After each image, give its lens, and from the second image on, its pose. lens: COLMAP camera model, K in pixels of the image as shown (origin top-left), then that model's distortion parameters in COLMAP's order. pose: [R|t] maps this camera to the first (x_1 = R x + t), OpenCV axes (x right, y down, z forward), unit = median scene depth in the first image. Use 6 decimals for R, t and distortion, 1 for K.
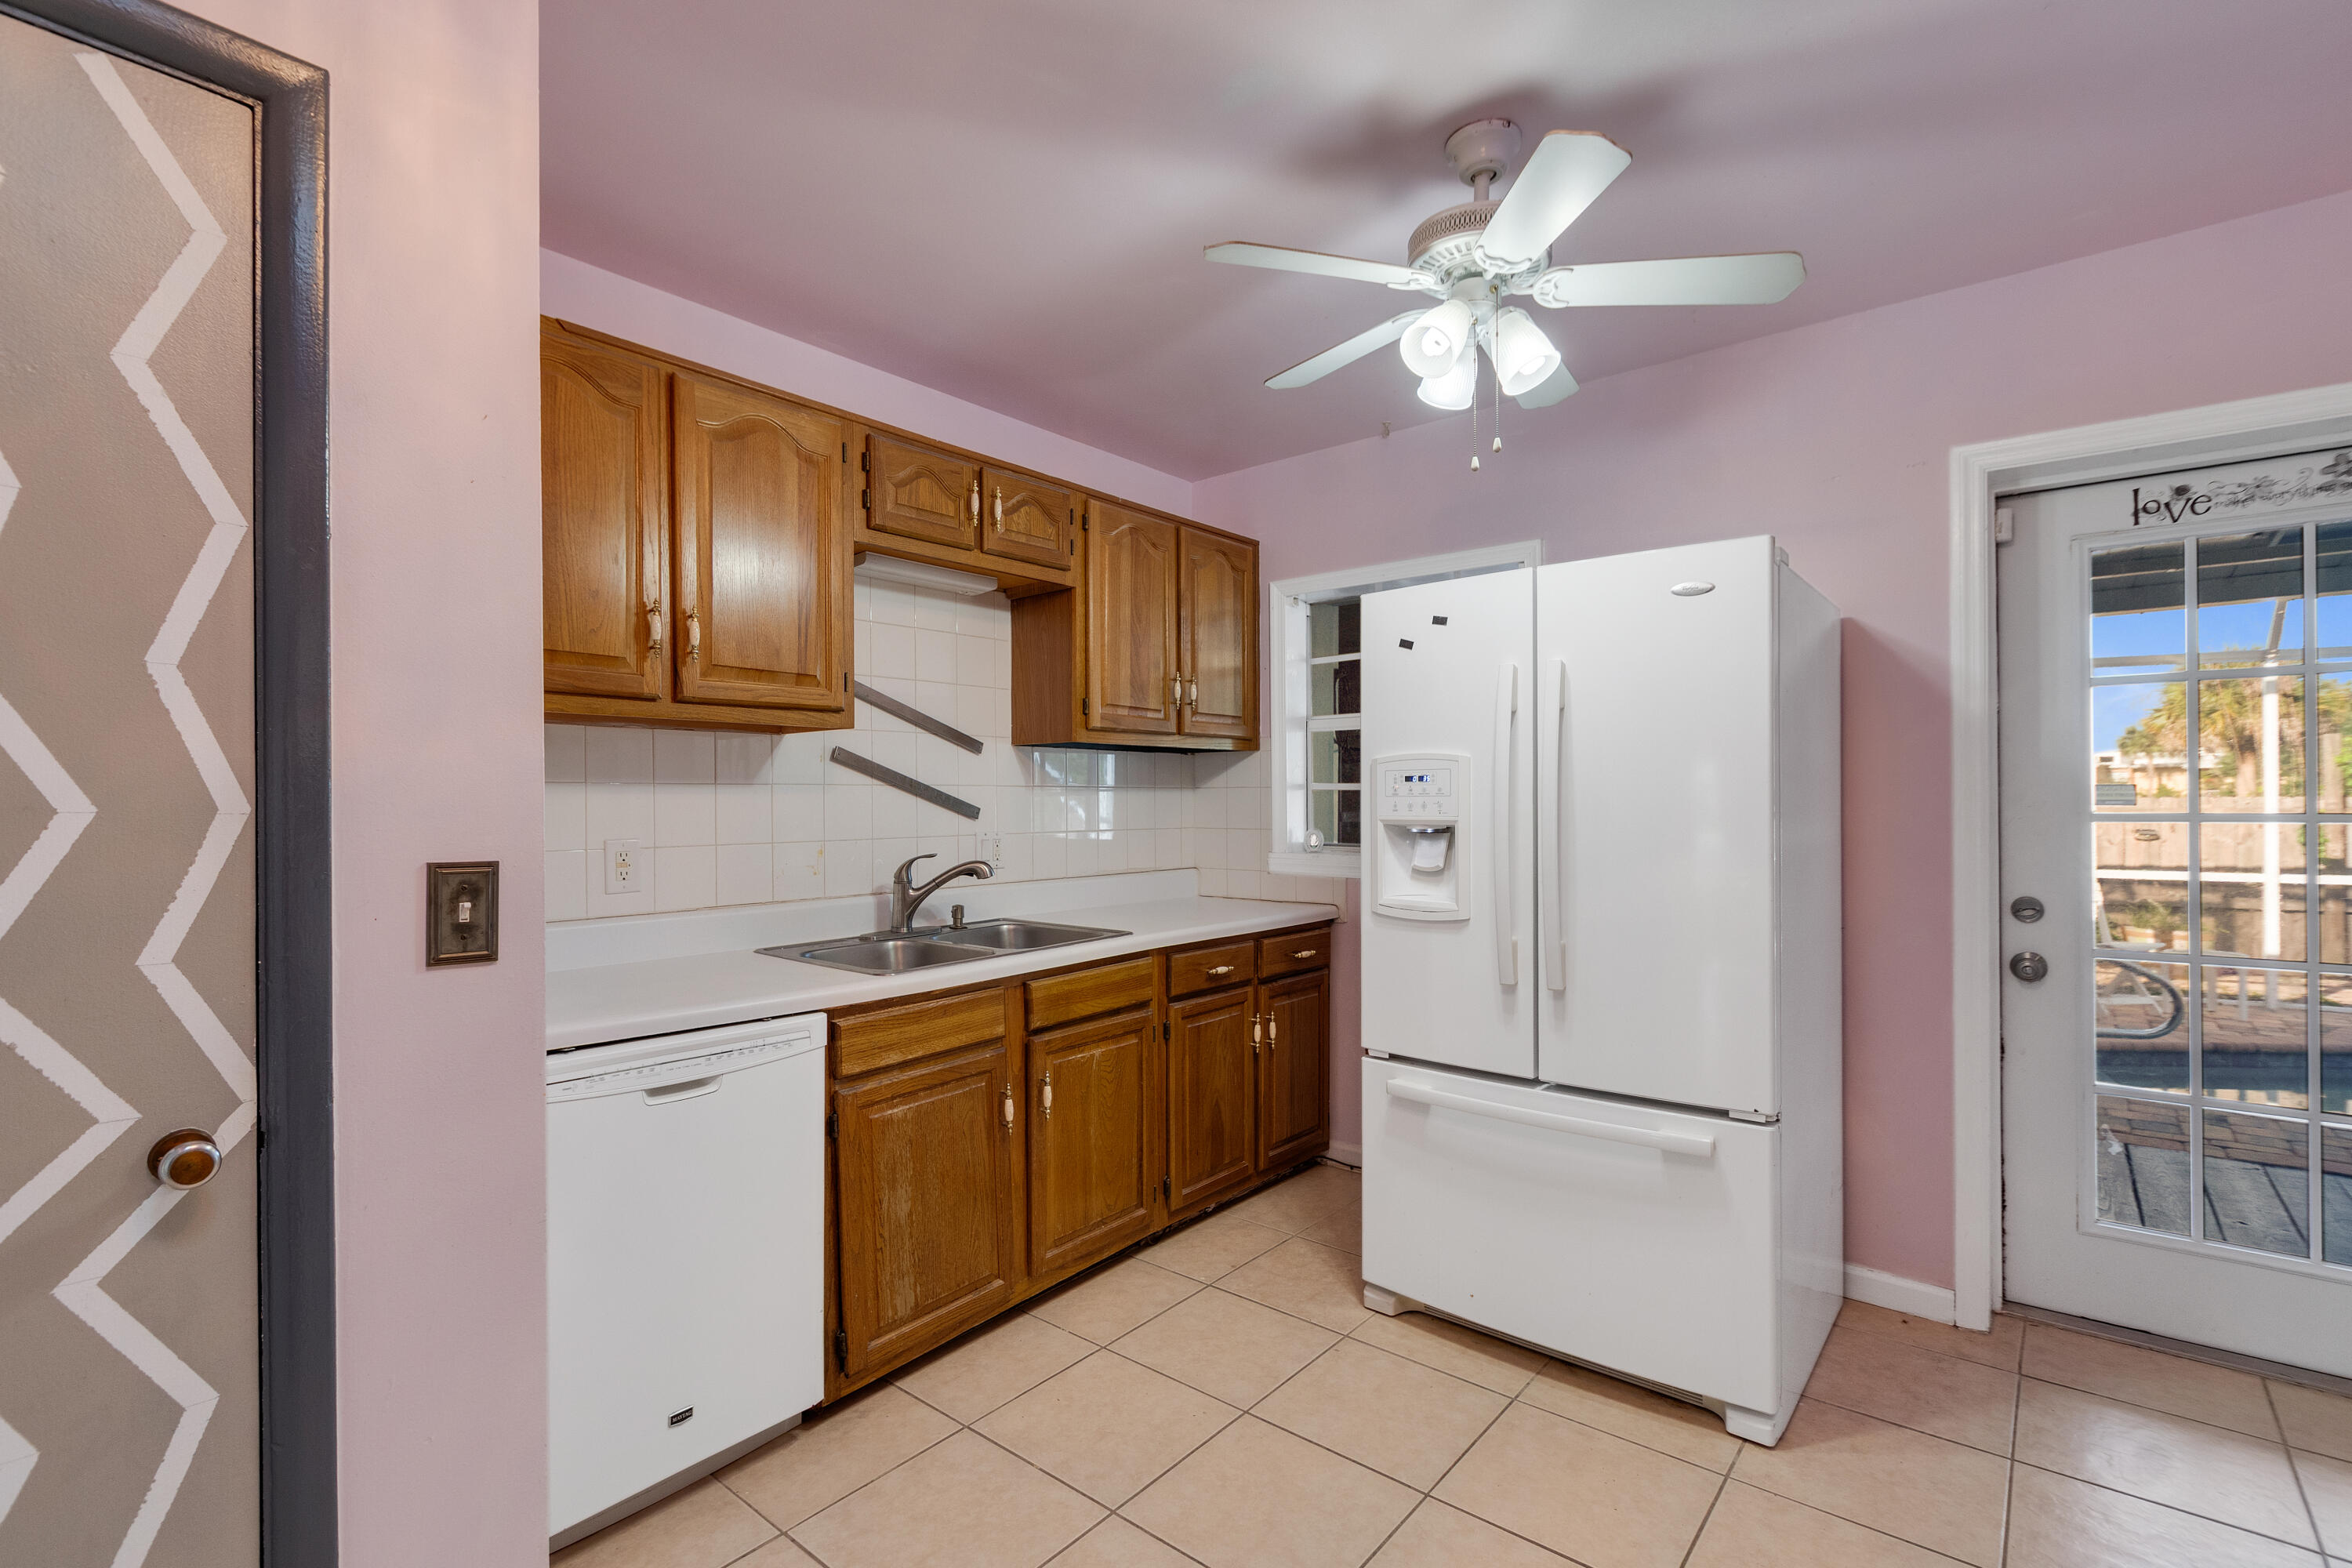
lens RADIAL K [[1066.3, 0, 1131.3], [0, 1066.3, 801.5], [0, 0, 1]] dist [0.001717, -0.000094]
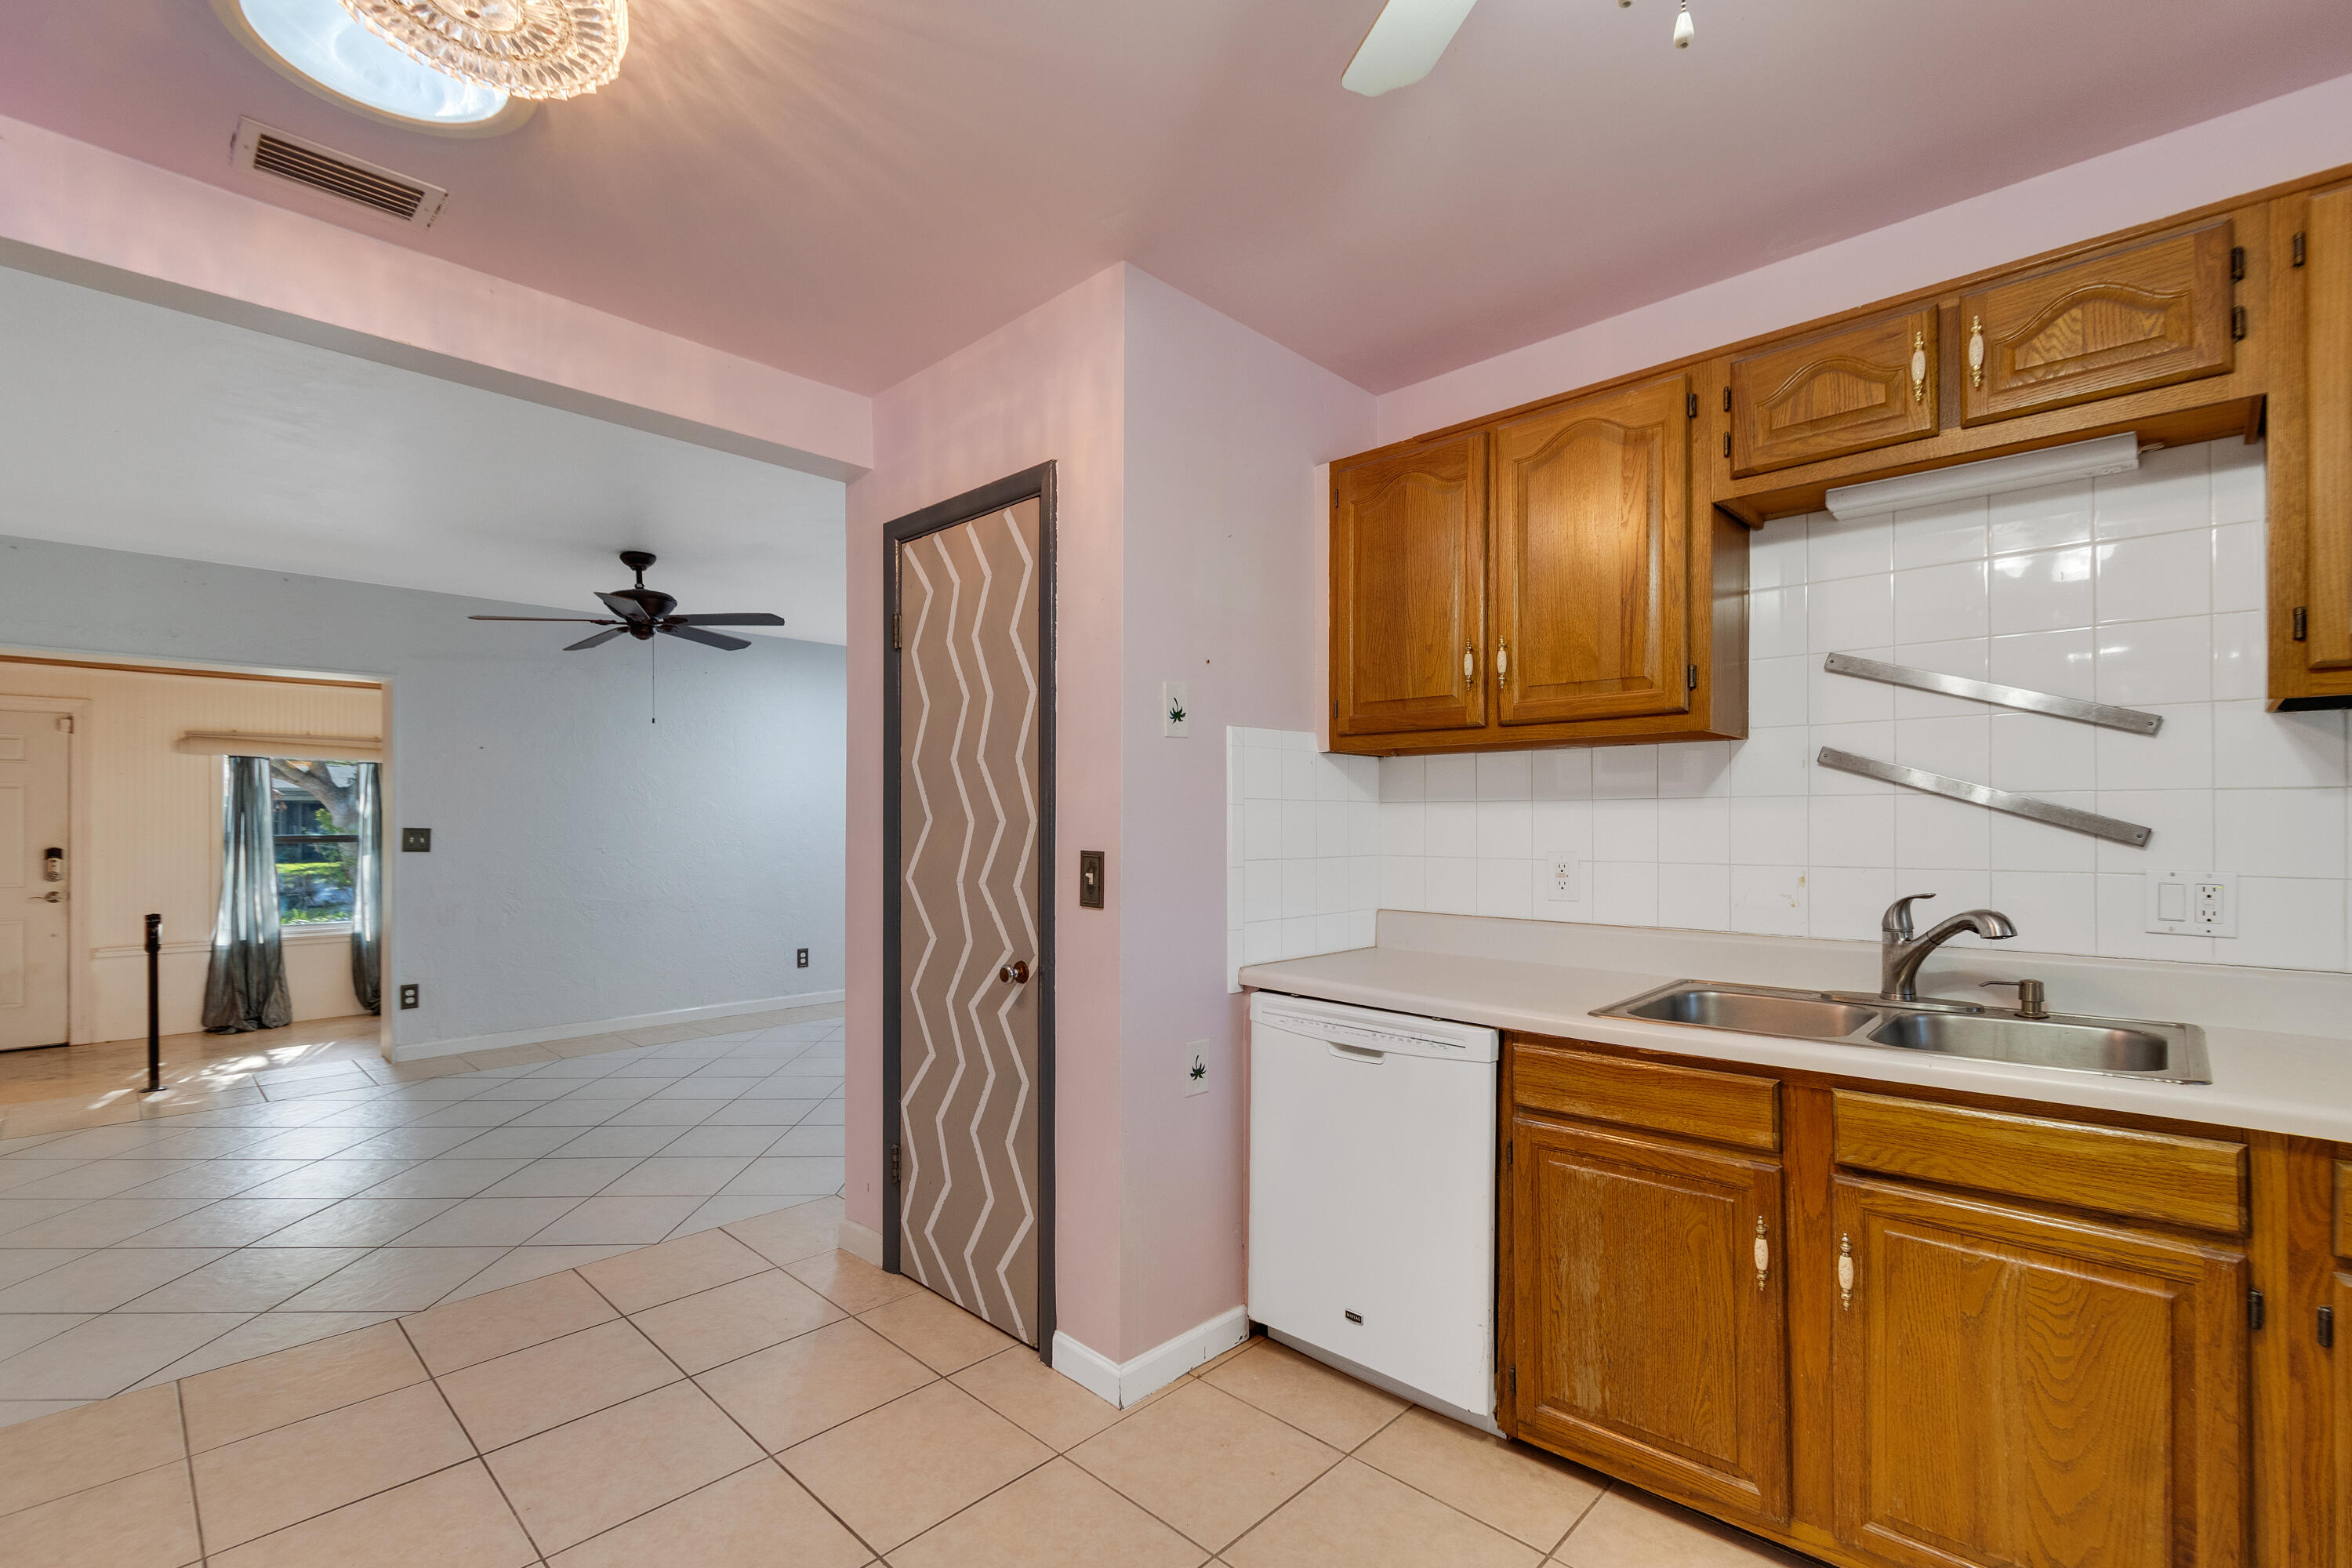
lens RADIAL K [[1034.4, 0, 1168.9], [0, 1034.4, 818.4], [0, 0, 1]] dist [0.004084, -0.000409]
pose [[-0.048261, 0.003144, -0.998830, 0.575981], [0.001285, 0.999994, 0.003085, -0.001720], [0.998834, -0.001135, -0.048264, 0.626817]]
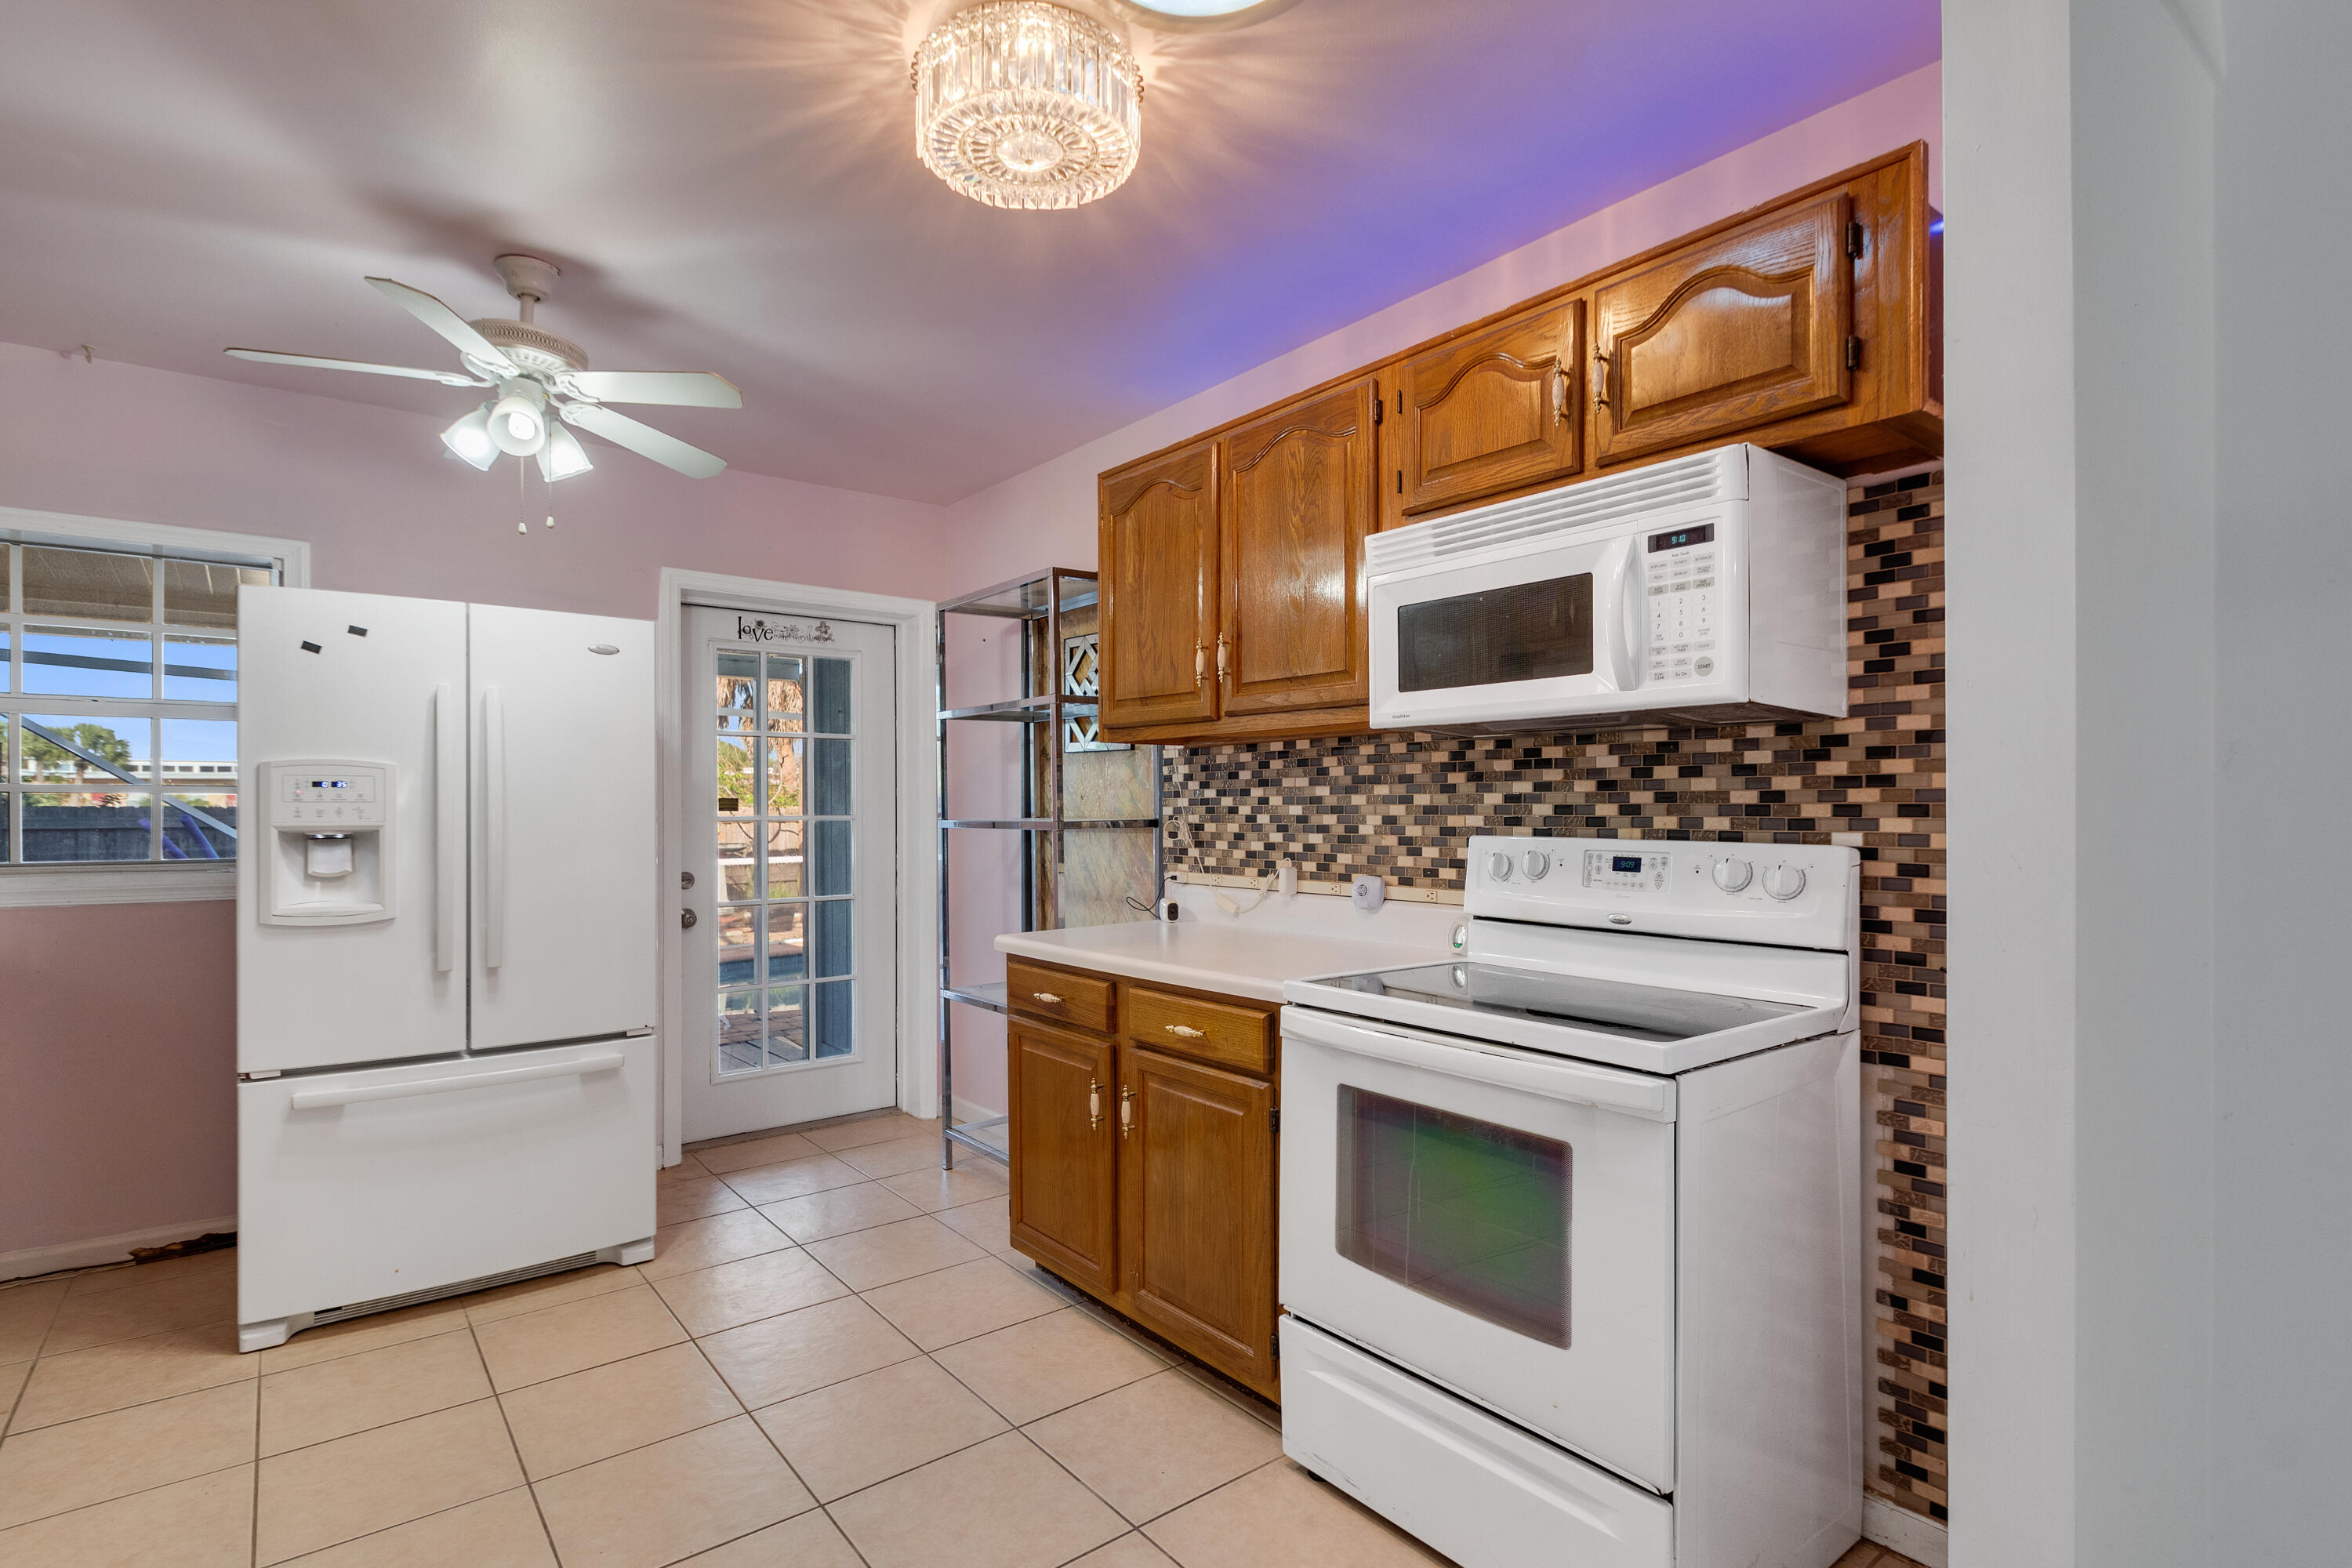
lens RADIAL K [[1145.2, 0, 1182.9], [0, 1145.2, 806.2], [0, 0, 1]] dist [0.001405, -0.000155]
pose [[0.185684, 0.004619, 0.982599, -0.655113], [0.000859, 0.999988, -0.004863, 0.005116], [-0.982609, 0.001747, 0.185678, 0.014786]]
